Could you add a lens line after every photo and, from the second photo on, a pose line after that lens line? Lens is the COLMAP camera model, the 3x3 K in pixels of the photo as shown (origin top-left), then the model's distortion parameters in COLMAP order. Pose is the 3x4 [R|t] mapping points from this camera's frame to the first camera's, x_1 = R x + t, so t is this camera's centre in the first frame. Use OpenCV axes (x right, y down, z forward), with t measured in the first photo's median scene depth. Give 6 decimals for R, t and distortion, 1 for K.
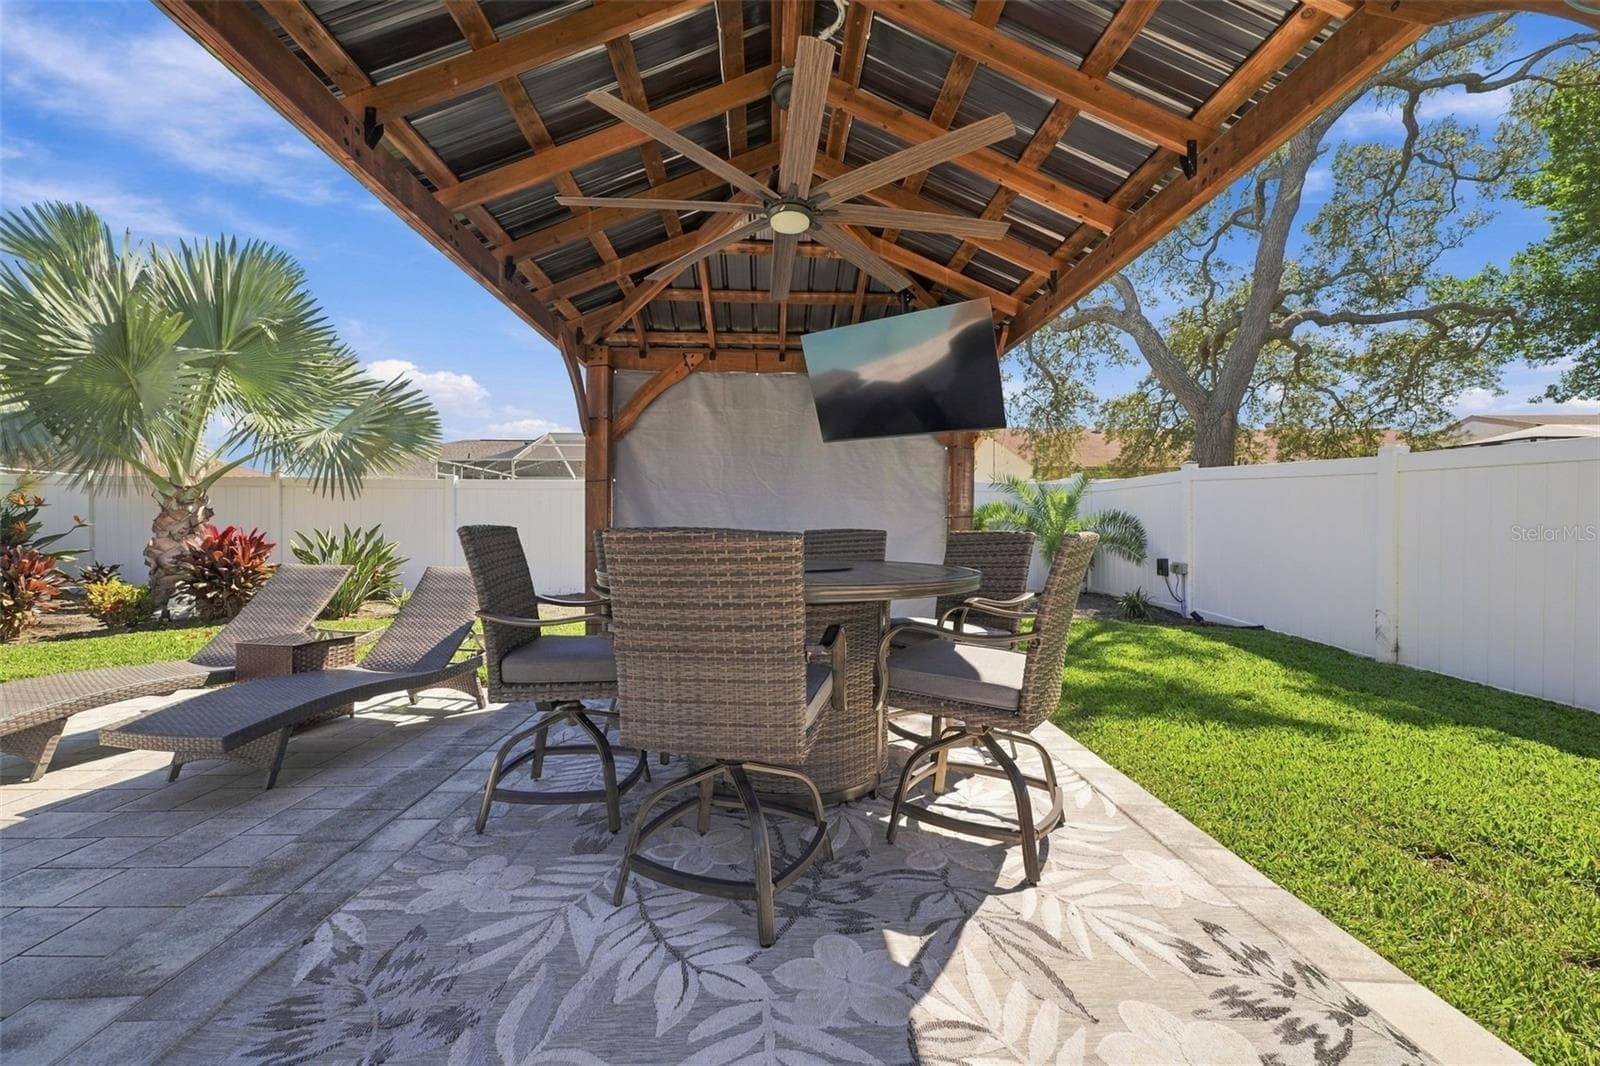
lens RADIAL K [[635.6, 0, 803.8], [0, 635.6, 534.6], [0, 0, 1]] dist [0.004615, 0.000200]
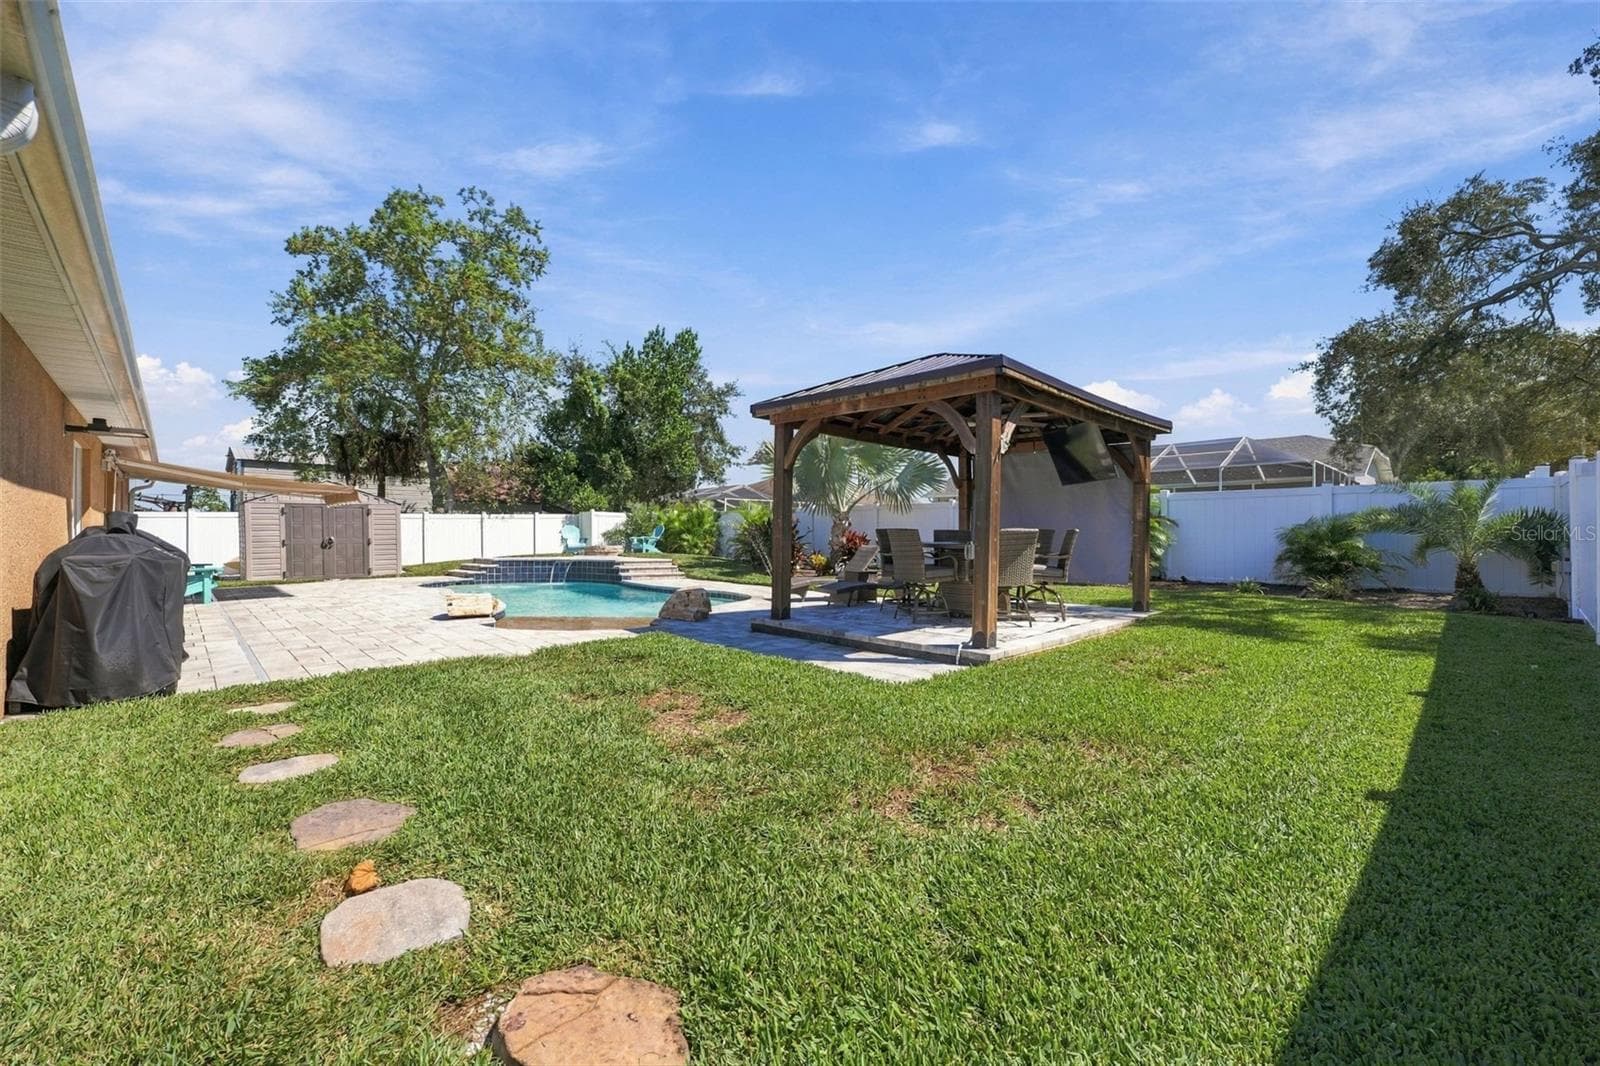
lens RADIAL K [[685.2, 0, 802.9], [0, 685.2, 532.3], [0, 0, 1]] dist [0.001591, 0.000305]
pose [[0.661550, -0.014122, -0.749768, 0.631179], [0.015245, 0.999869, -0.005381, -0.000537], [0.749746, -0.007870, 0.661679, -0.581816]]
